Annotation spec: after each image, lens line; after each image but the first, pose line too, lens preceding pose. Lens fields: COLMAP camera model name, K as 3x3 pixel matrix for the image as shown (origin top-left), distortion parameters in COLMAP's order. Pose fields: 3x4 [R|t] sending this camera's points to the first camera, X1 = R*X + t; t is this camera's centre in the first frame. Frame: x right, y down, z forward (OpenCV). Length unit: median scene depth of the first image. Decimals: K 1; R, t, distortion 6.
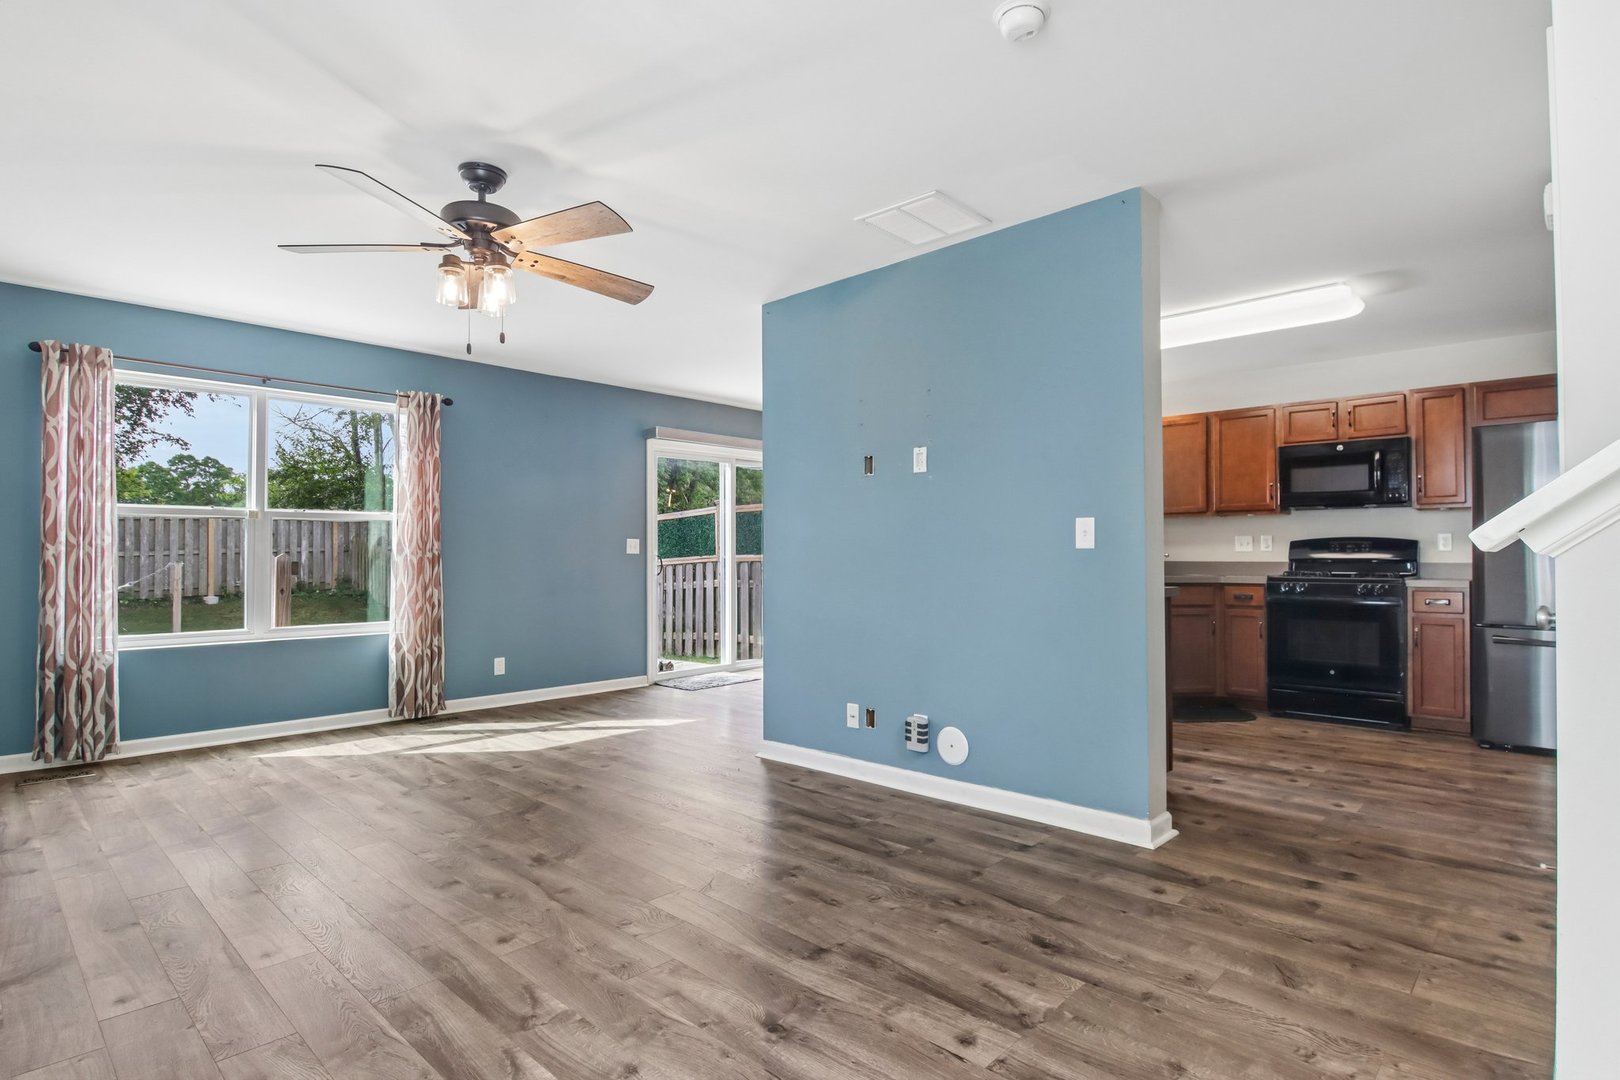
lens RADIAL K [[823.9, 0, 824.8], [0, 823.9, 544.7], [0, 0, 1]] dist [-0.001707, -0.013648]
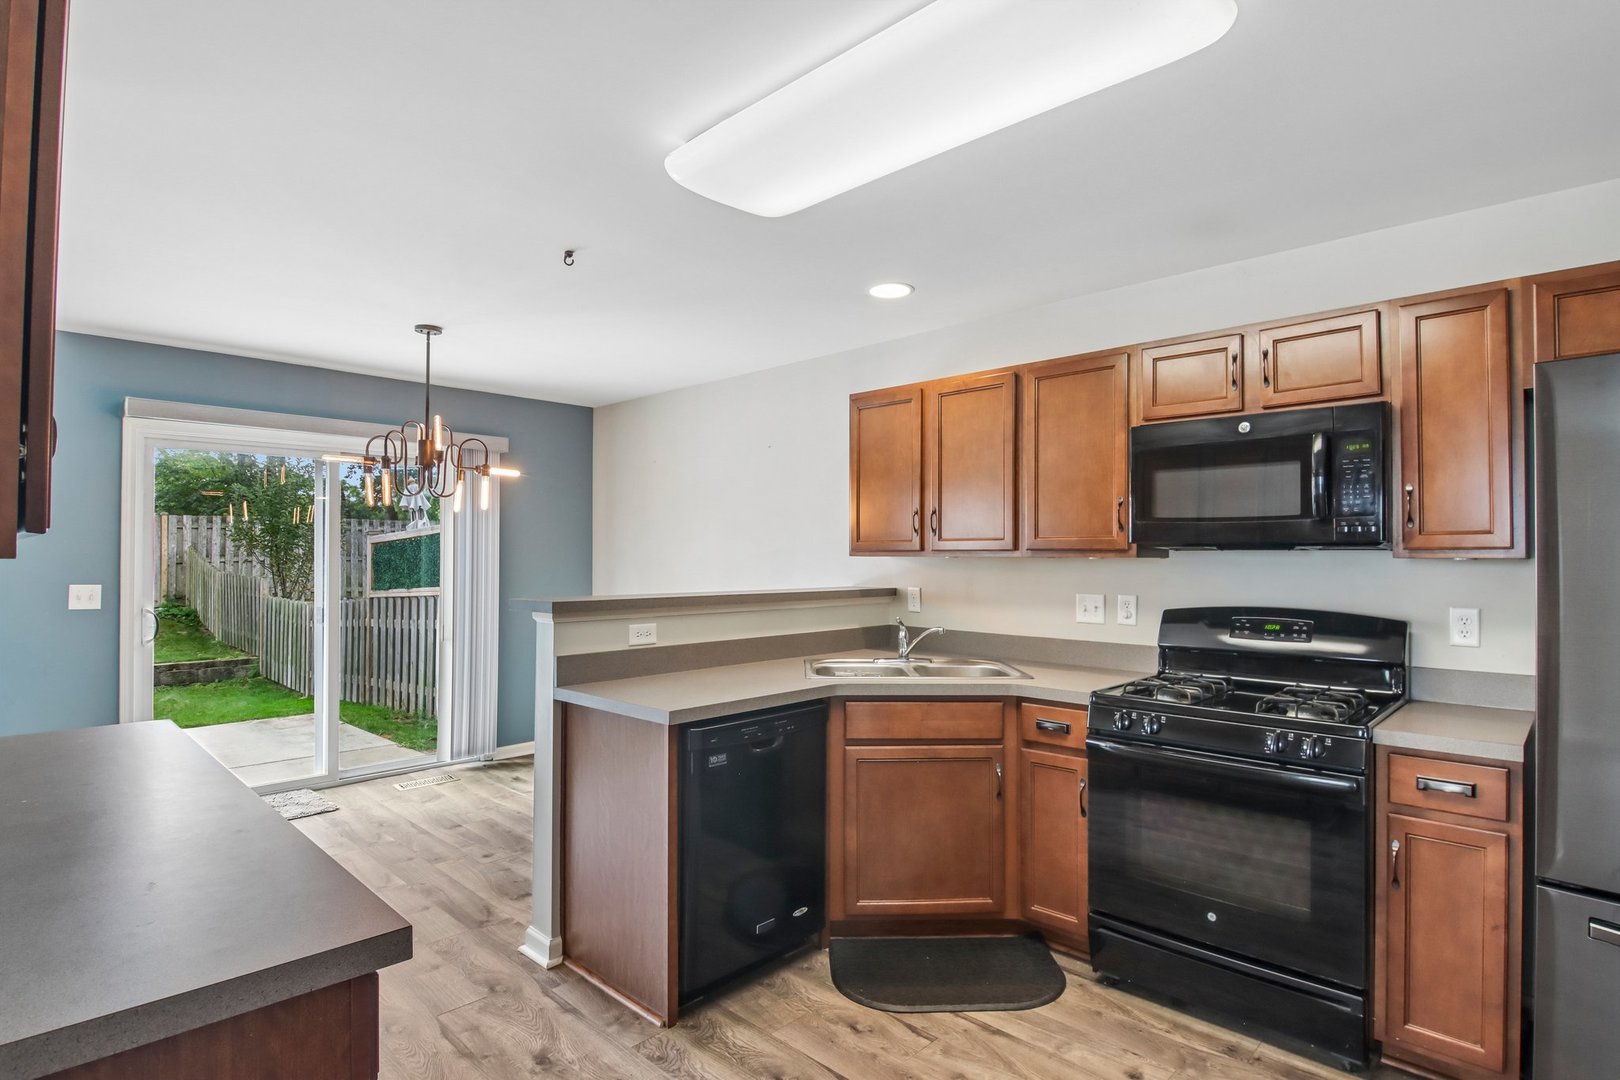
lens RADIAL K [[823.9, 0, 824.8], [0, 823.9, 544.7], [0, 0, 1]] dist [-0.001707, -0.013648]
pose [[0.999888, 0.005324, -0.014004, 0.364986], [-0.005361, 0.999982, -0.002615, -0.043802], [0.013990, 0.002690, 0.999899, 0.483509]]
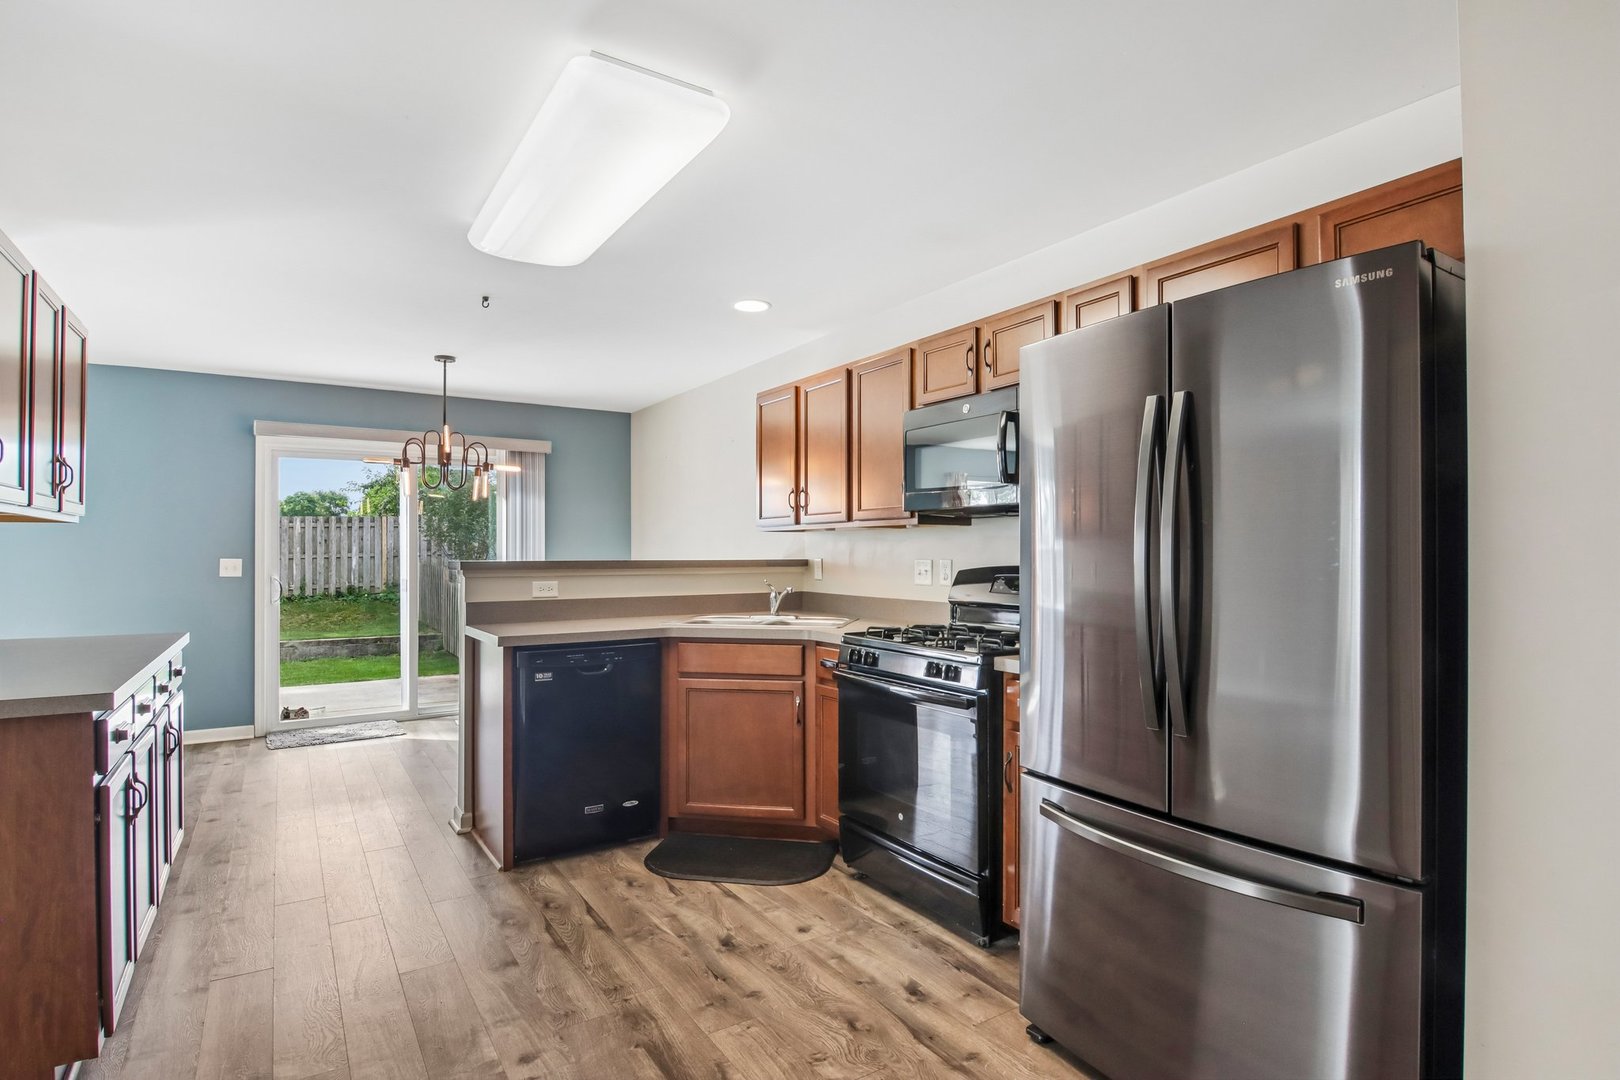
lens RADIAL K [[823.9, 0, 824.8], [0, 823.9, 544.7], [0, 0, 1]] dist [-0.001707, -0.013648]
pose [[0.971125, -0.001678, -0.238566, 0.625710], [0.002148, 0.999996, 0.001707, -0.024739], [0.238562, -0.002170, 0.971125, 0.405707]]
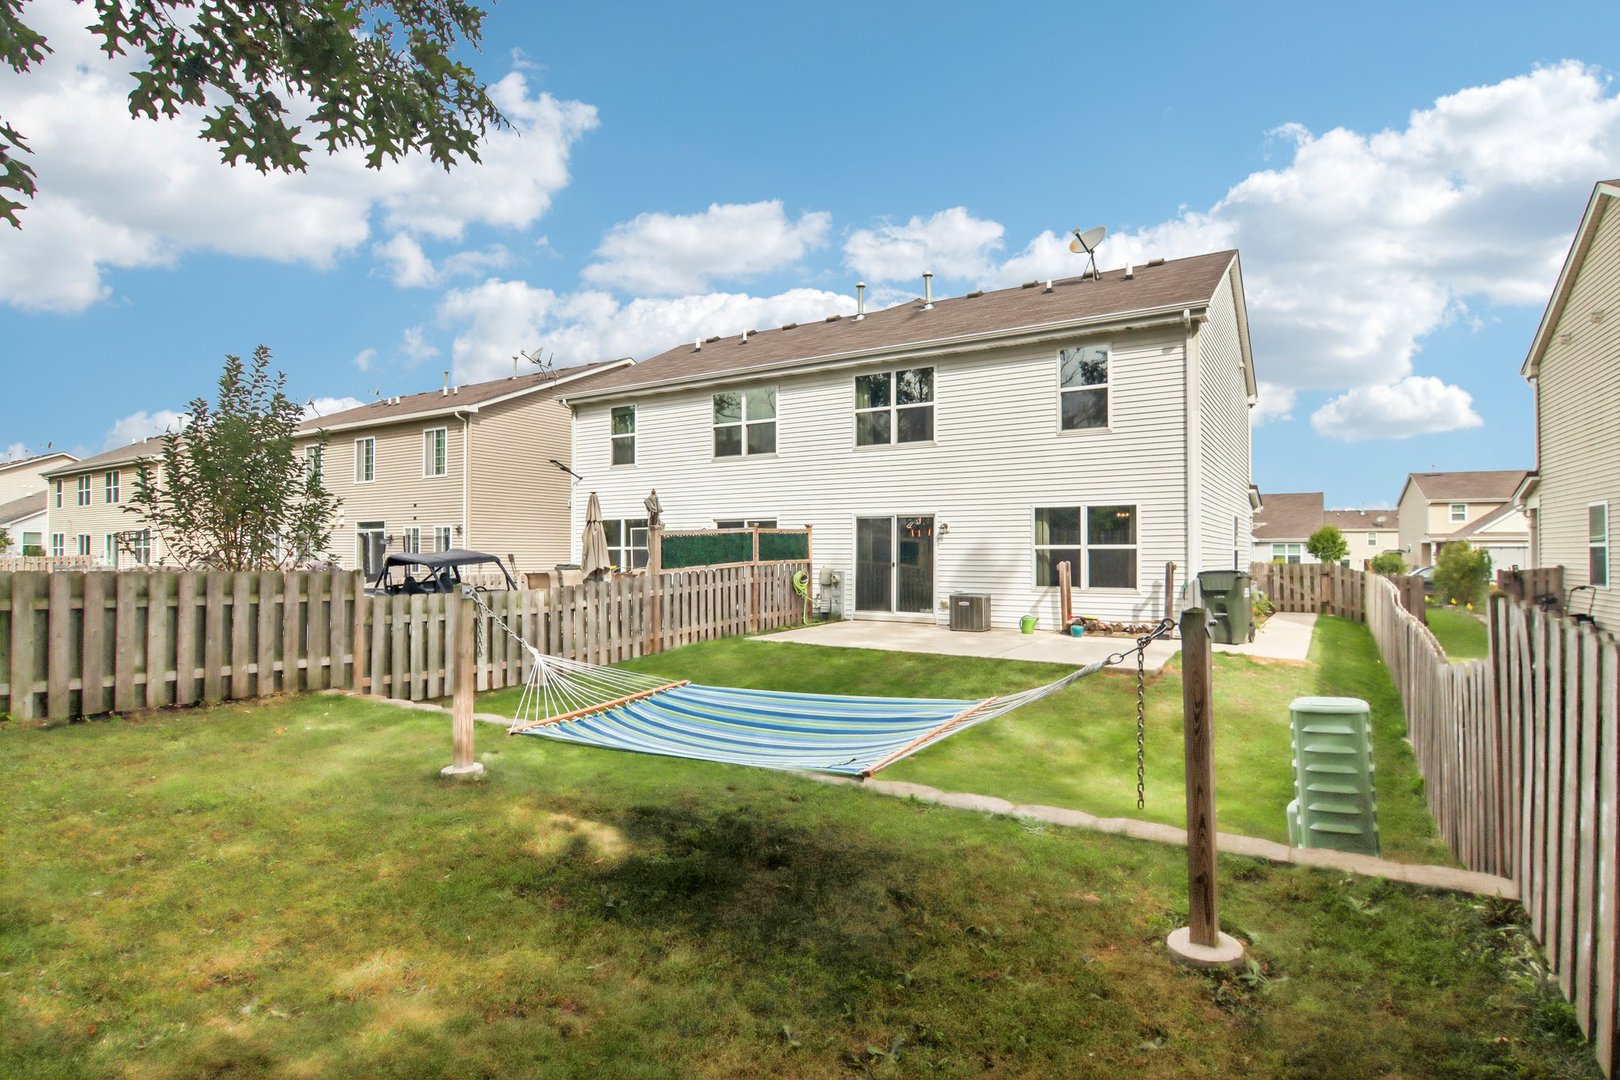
lens RADIAL K [[774.5, 0, 831.0], [0, 774.5, 536.4], [0, 0, 1]] dist [0.000072, 0.000134]
pose [[-0.201415, 0.018716, 0.979327, -2.911691], [-0.009975, 0.999726, -0.021157, -0.003651], [-0.979455, -0.014031, -0.201173, 2.177431]]
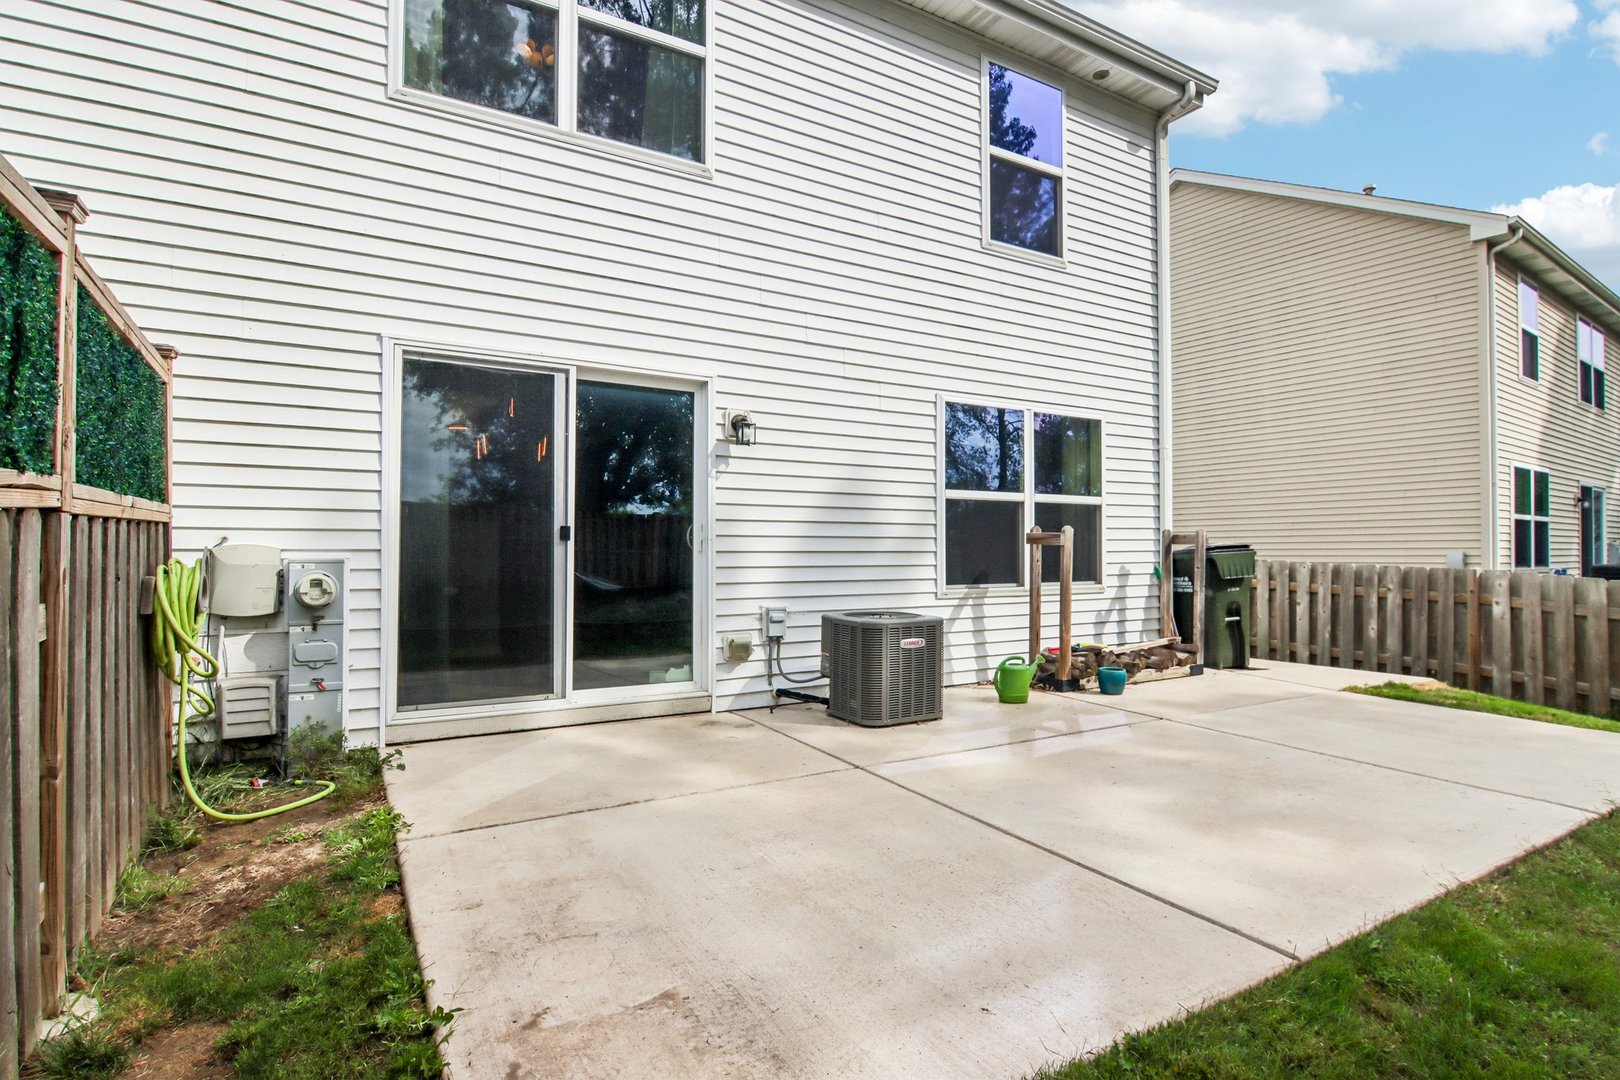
lens RADIAL K [[823.9, 0, 824.8], [0, 823.9, 544.7], [0, 0, 1]] dist [-0.001707, -0.013648]
pose [[-0.961938, -0.002796, 0.273255, -0.701853], [-0.007098, 0.999866, -0.014756, 0.060432], [-0.273177, -0.016134, -0.961828, 2.163826]]
